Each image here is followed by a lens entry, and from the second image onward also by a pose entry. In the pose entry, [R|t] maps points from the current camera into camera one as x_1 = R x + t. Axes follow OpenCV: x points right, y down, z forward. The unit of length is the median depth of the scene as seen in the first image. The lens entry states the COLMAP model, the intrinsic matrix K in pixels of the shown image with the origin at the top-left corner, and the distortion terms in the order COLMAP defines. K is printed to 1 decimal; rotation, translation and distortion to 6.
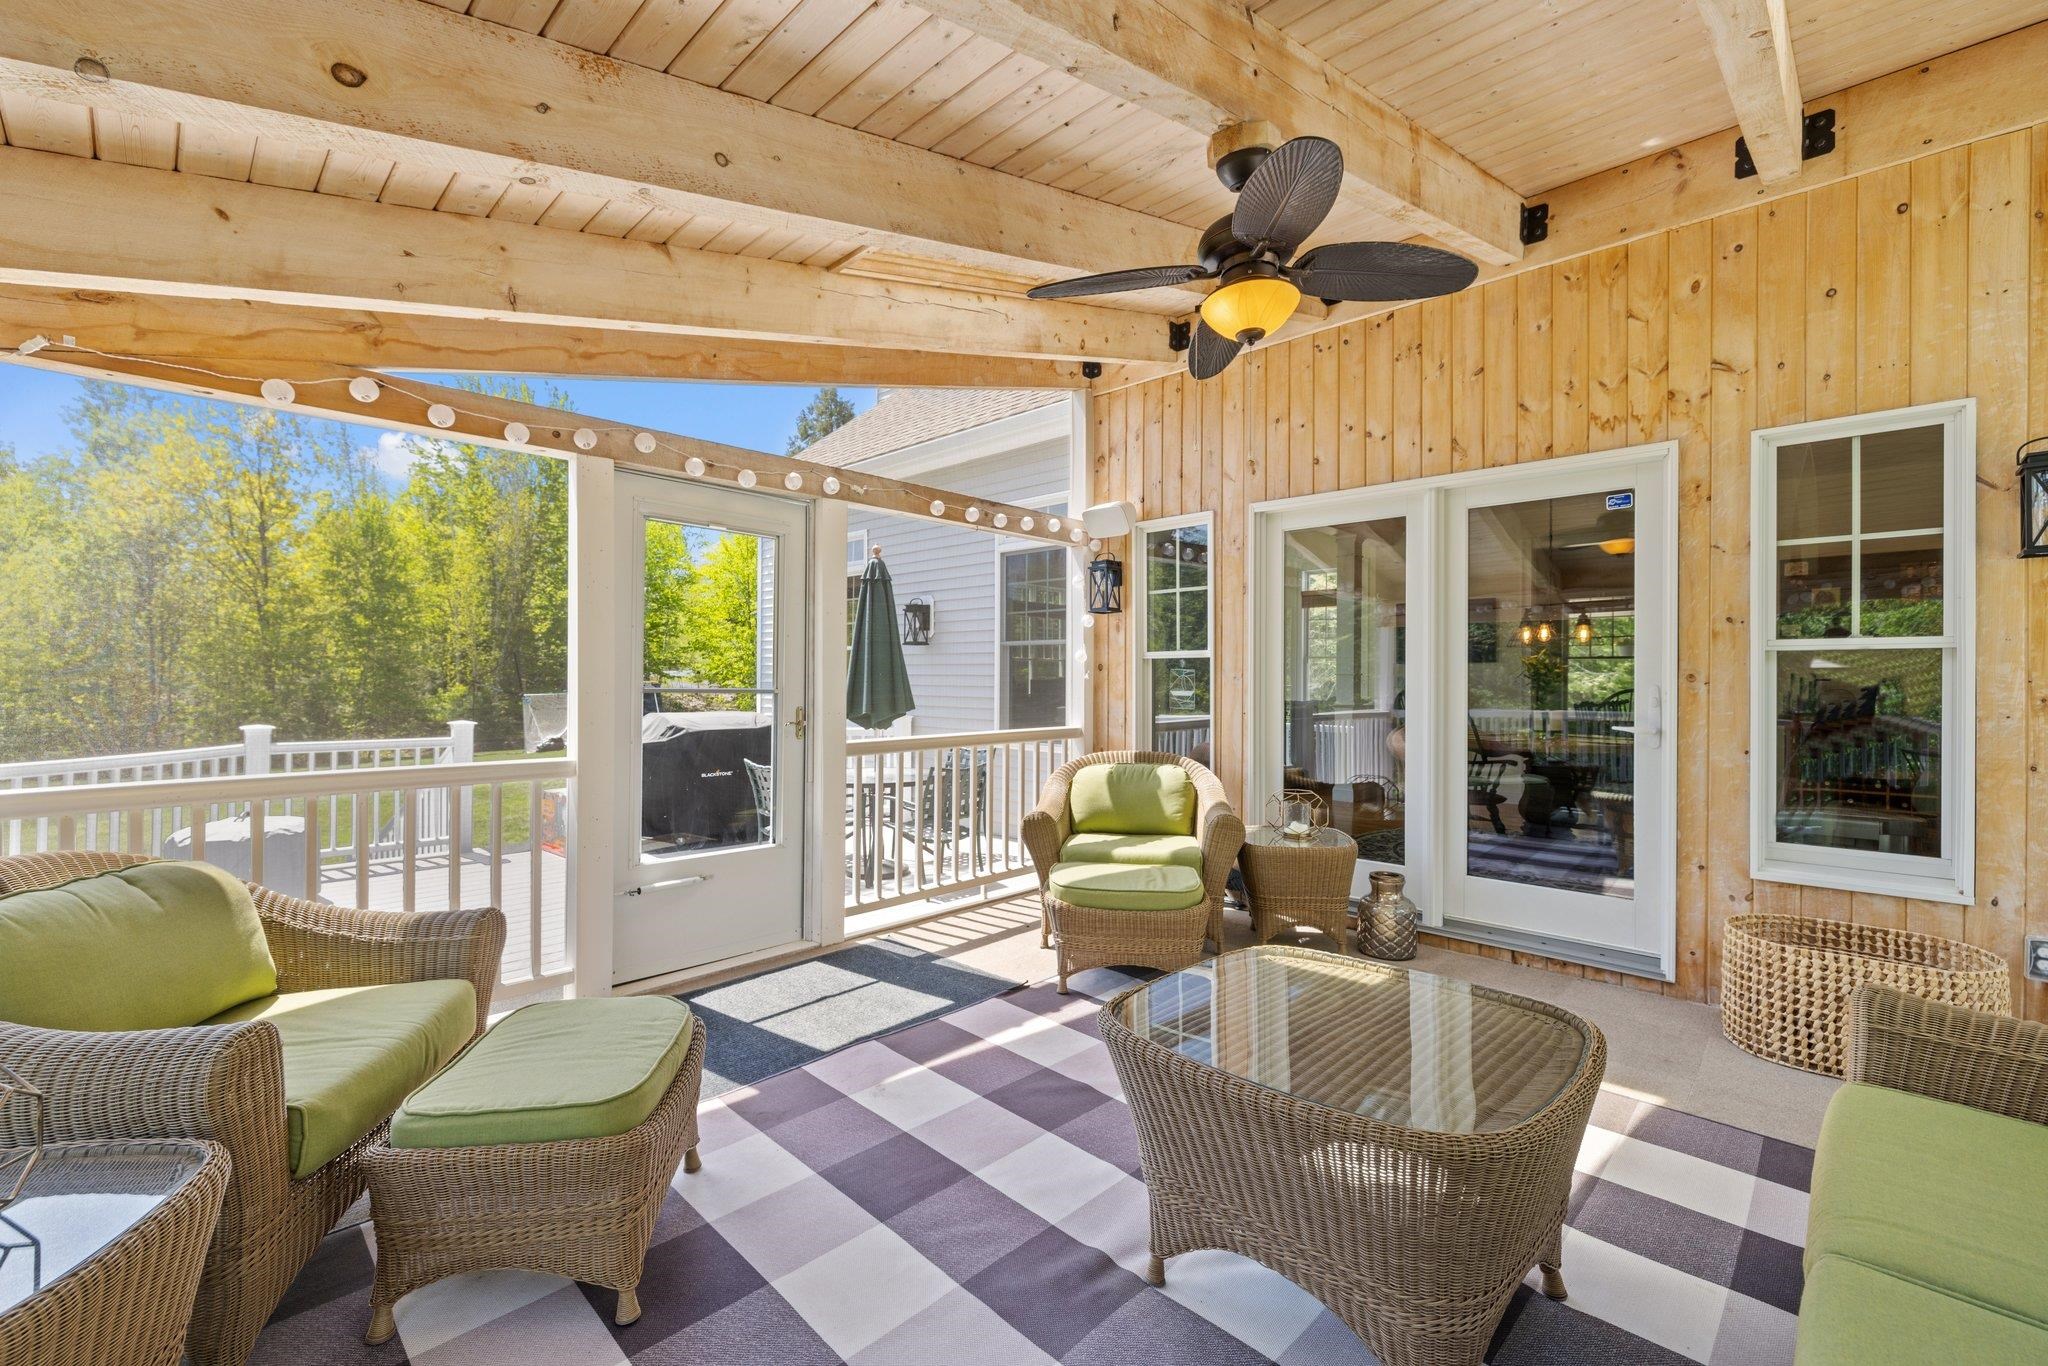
lens RADIAL K [[858.0, 0, 1013.4], [0, 858.0, 683.1], [0, 0, 1]] dist [-0.002385, -0.000371]
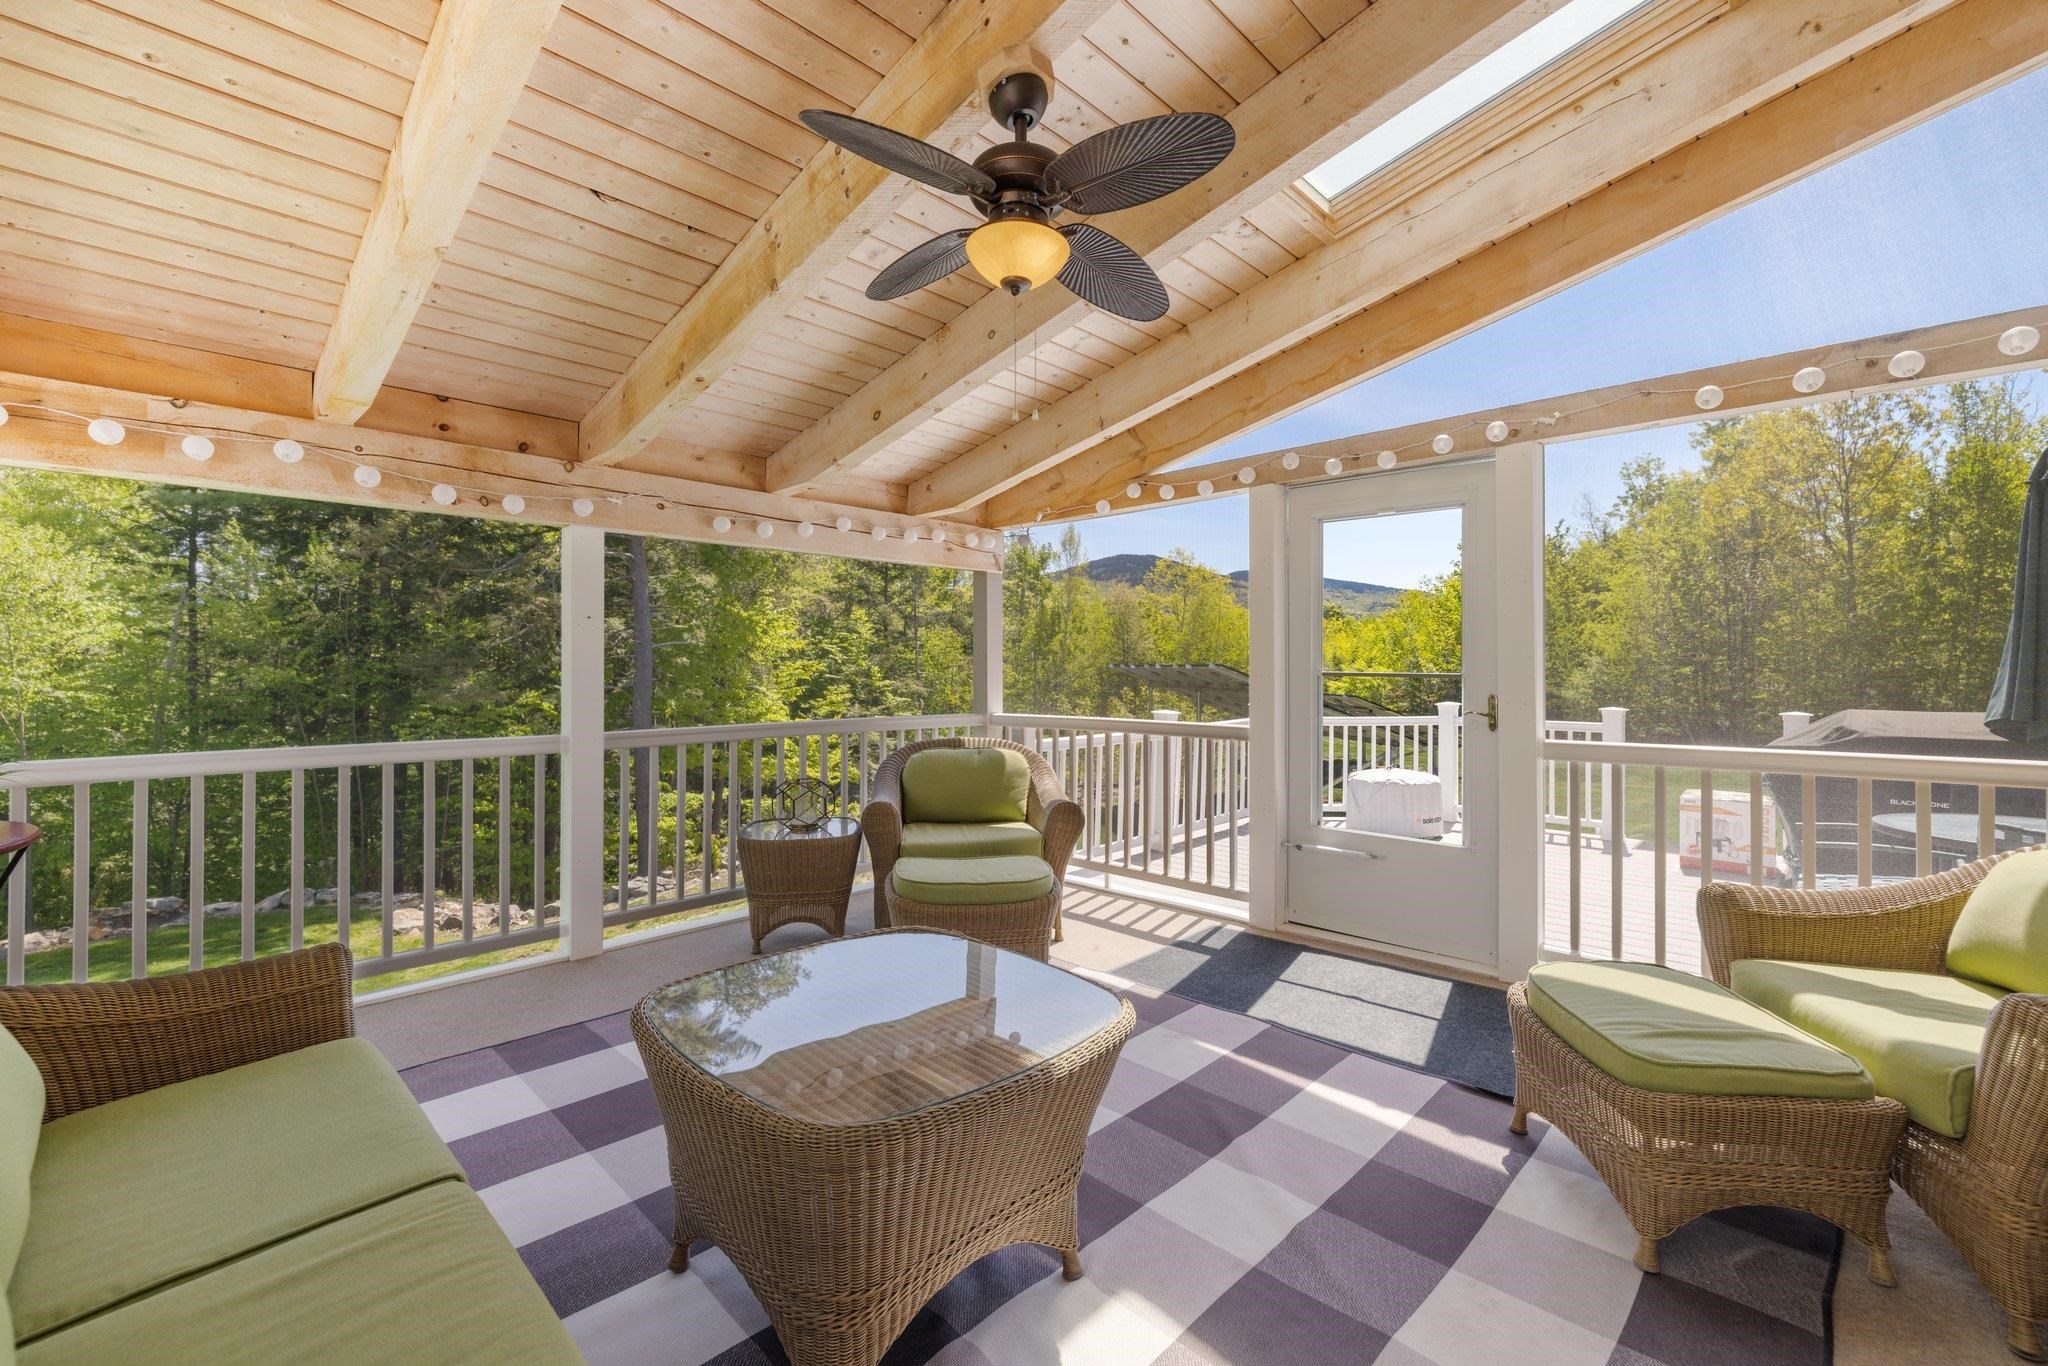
lens RADIAL K [[858.0, 0, 1013.8], [0, 858.0, 672.5], [0, 0, 1]] dist [-0.002385, -0.000371]
pose [[-0.008767, 0.000560, -0.999961, 0.744302], [-0.000333, 1.000000, 0.000563, 0.005706], [0.999962, 0.000338, -0.008767, 0.635961]]
